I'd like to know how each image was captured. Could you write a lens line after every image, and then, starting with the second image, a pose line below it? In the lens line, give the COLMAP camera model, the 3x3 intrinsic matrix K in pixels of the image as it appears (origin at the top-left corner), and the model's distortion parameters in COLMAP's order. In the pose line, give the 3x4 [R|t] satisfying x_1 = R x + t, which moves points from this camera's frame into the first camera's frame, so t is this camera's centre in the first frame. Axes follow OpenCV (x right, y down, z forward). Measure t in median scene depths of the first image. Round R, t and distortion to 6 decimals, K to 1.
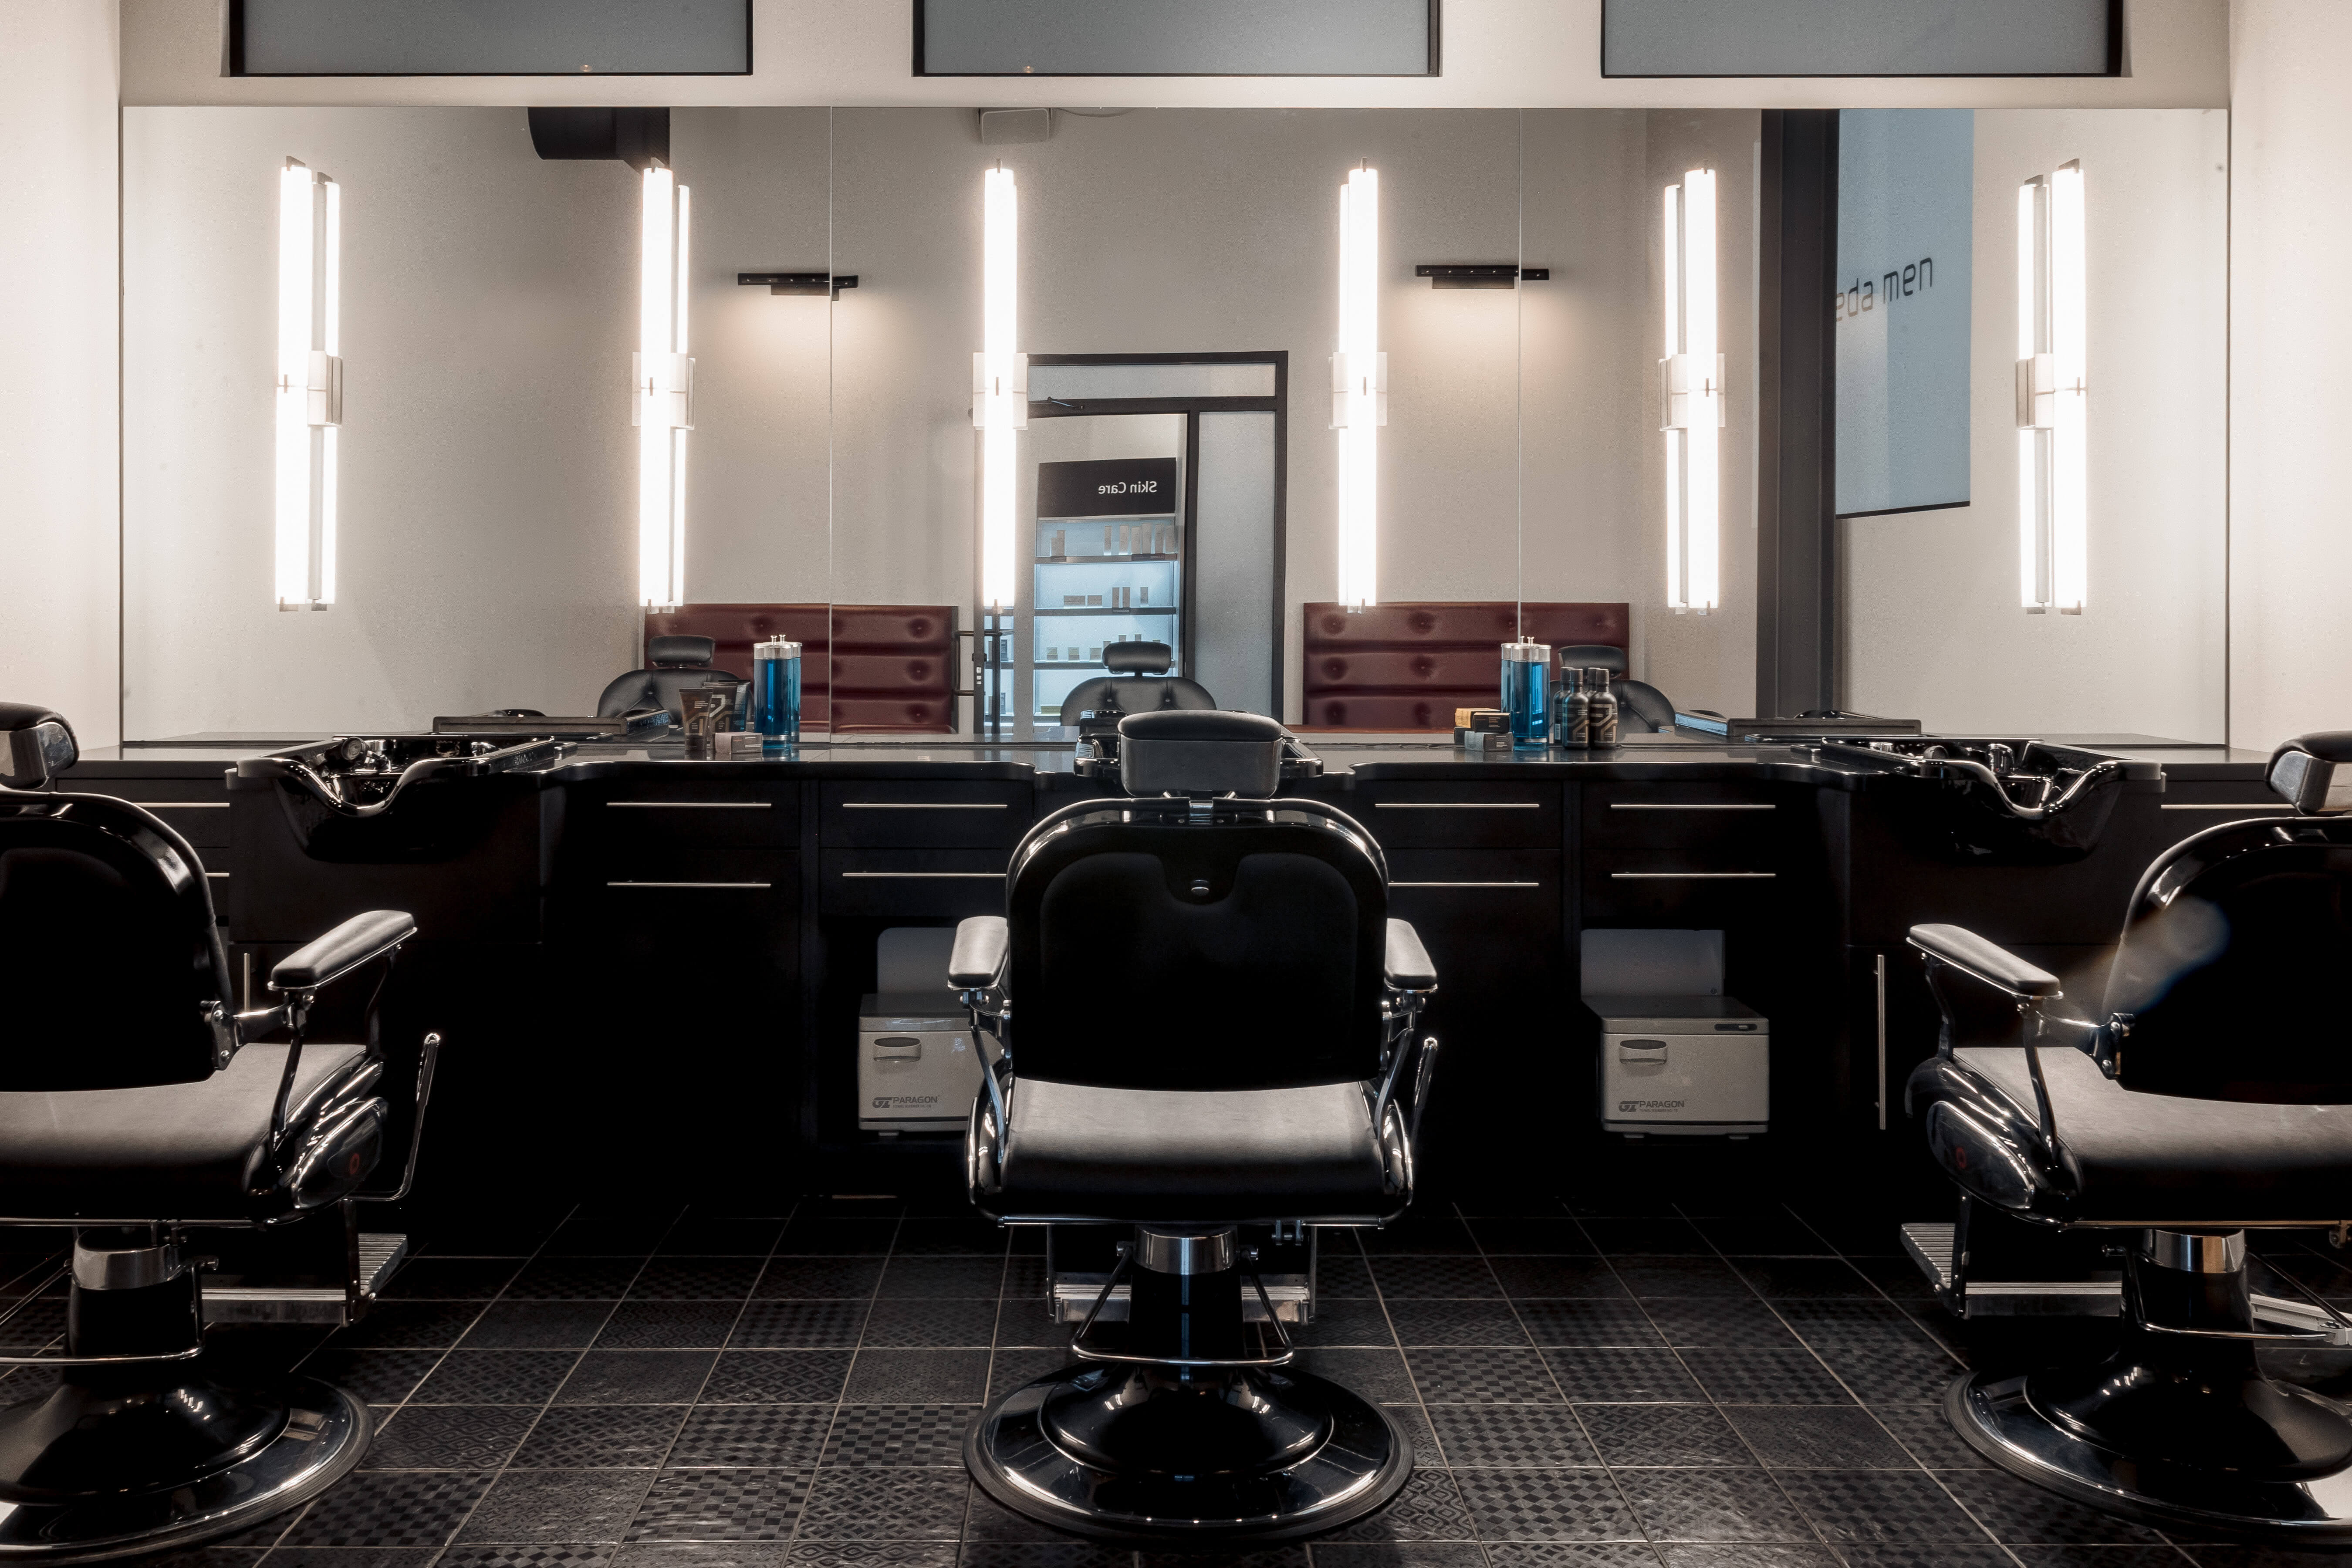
lens RADIAL K [[1922.6, 0, 1176.0], [0, 1922.6, 784.0], [0, 0, 1]] dist [0.001491, 0.006502]
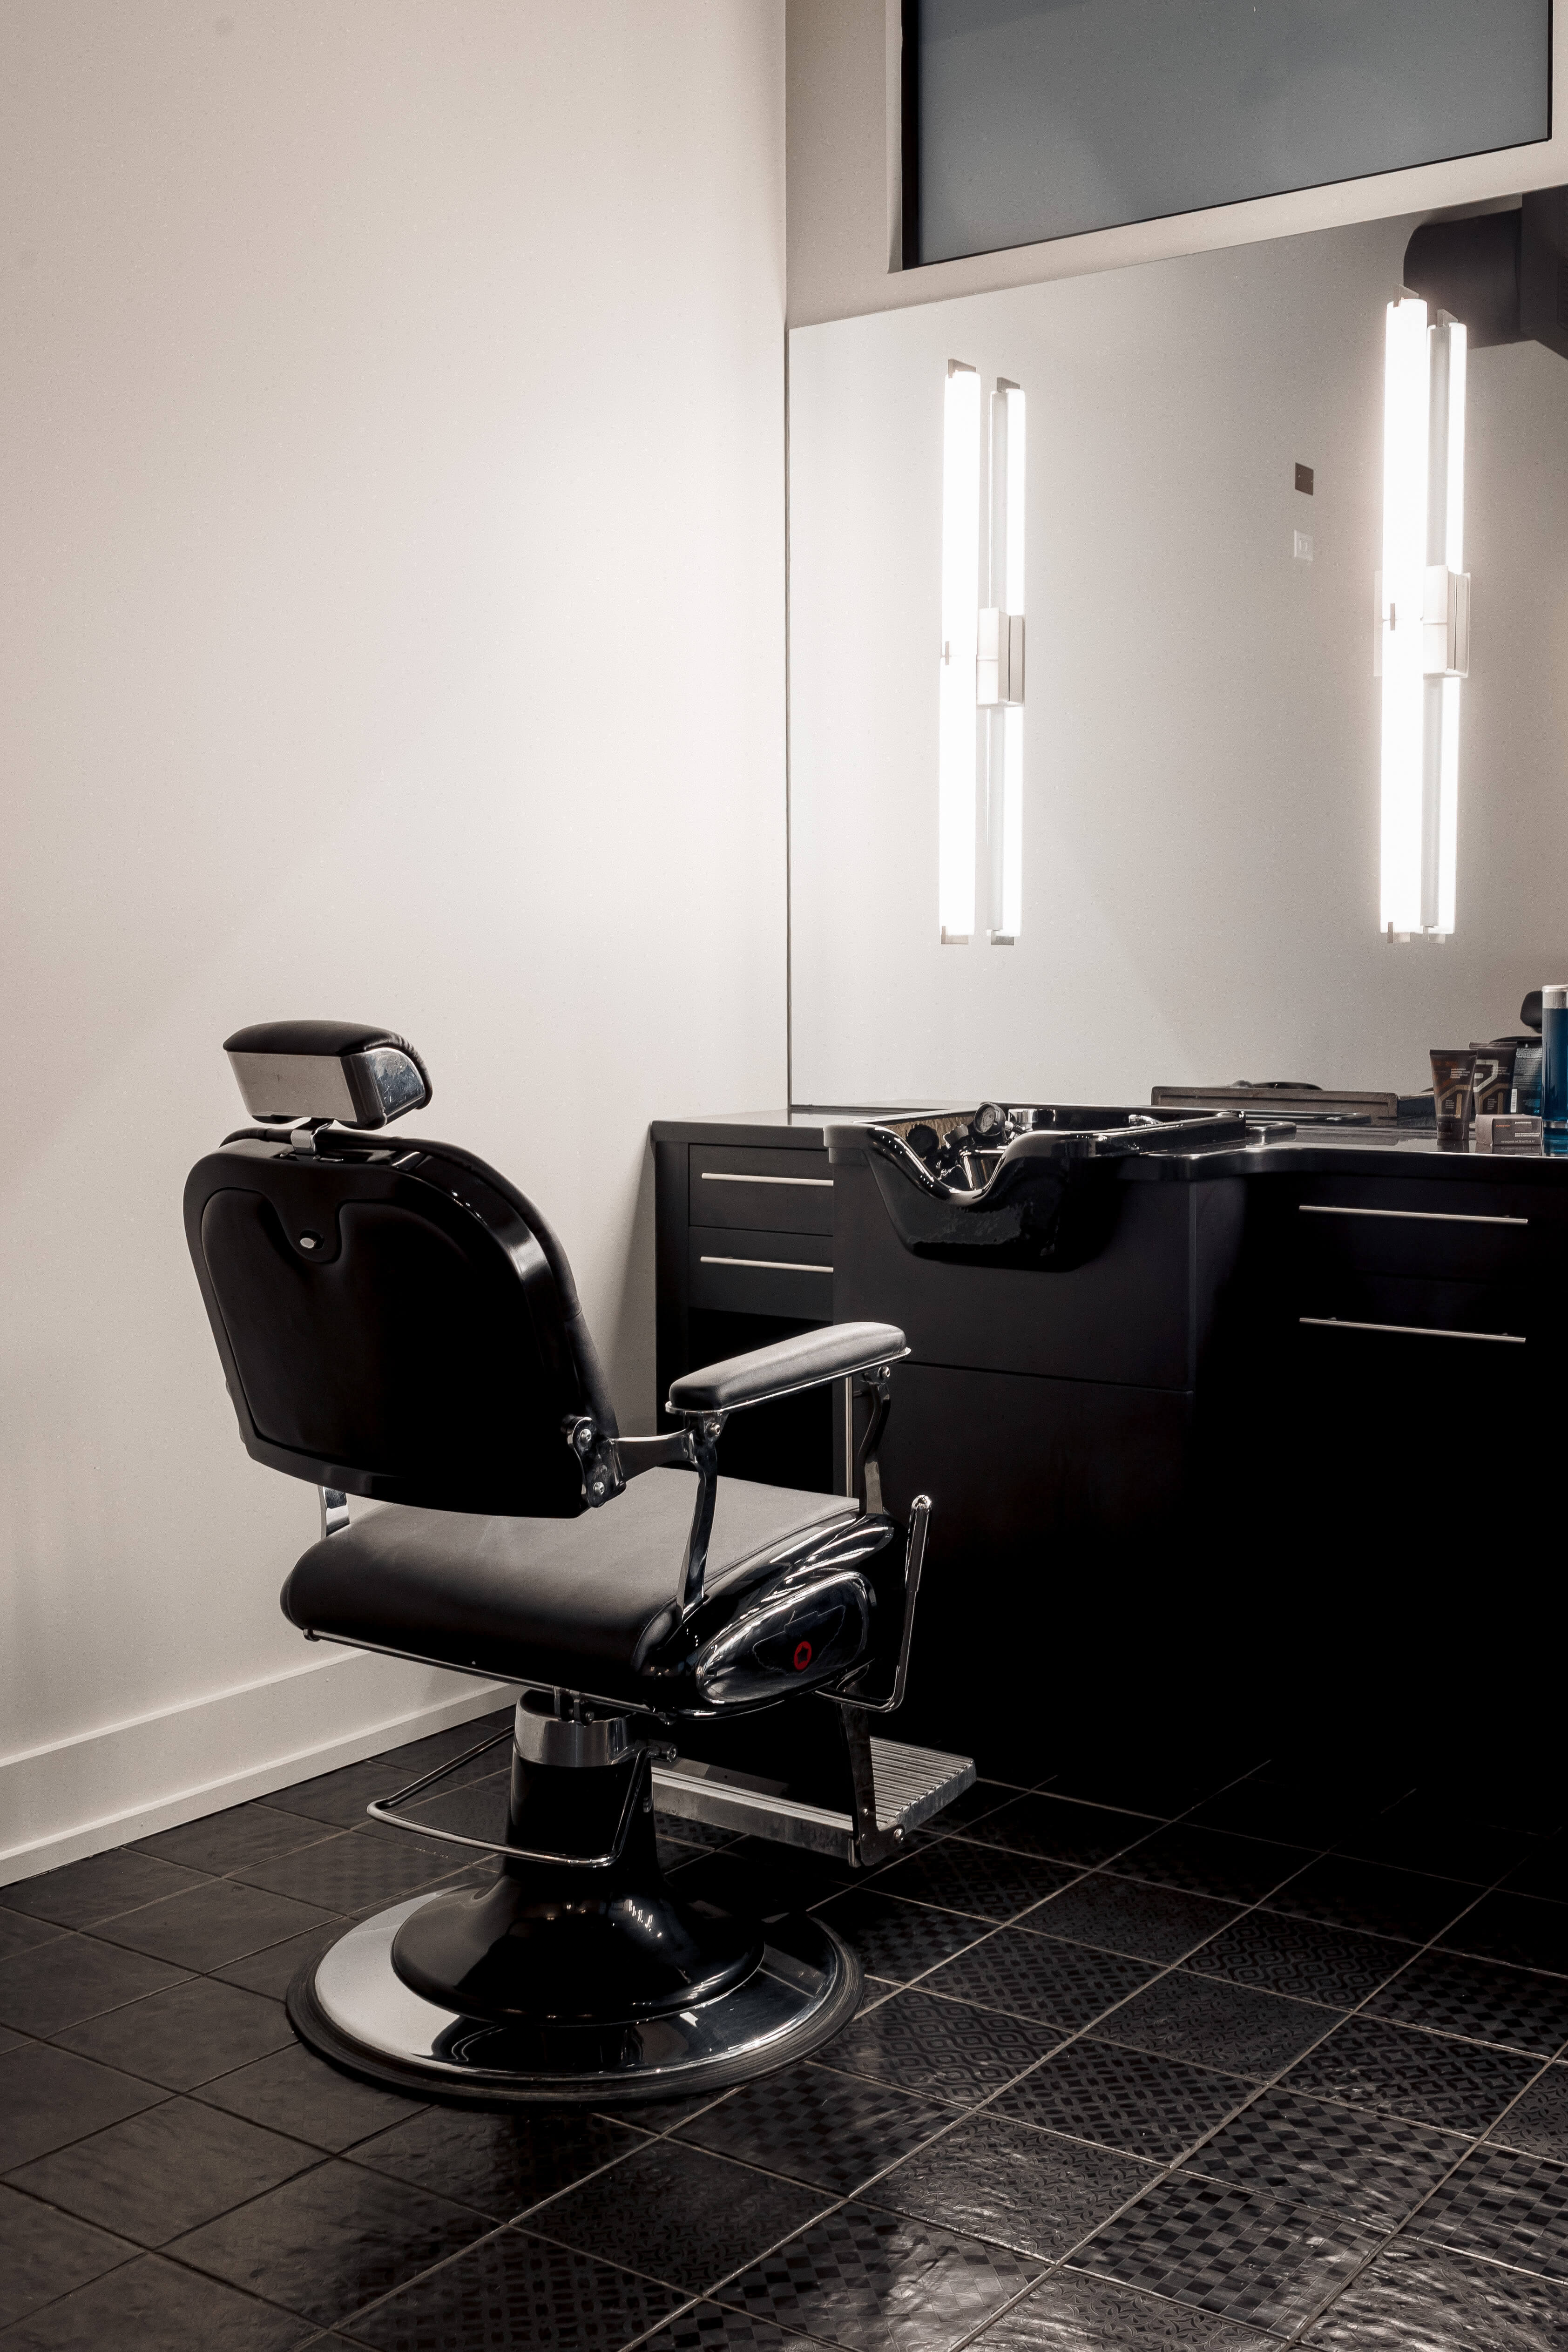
lens RADIAL K [[2509.4, 0, 784.0], [0, 2509.4, 1176.0], [0, 0, 1]] dist [0.007061, -0.012487]
pose [[0.814048, 0.044537, -0.579088, 0.109343], [-0.051093, 0.998681, 0.004985, 0.004963], [0.578546, 0.025529, 0.815250, 0.163653]]
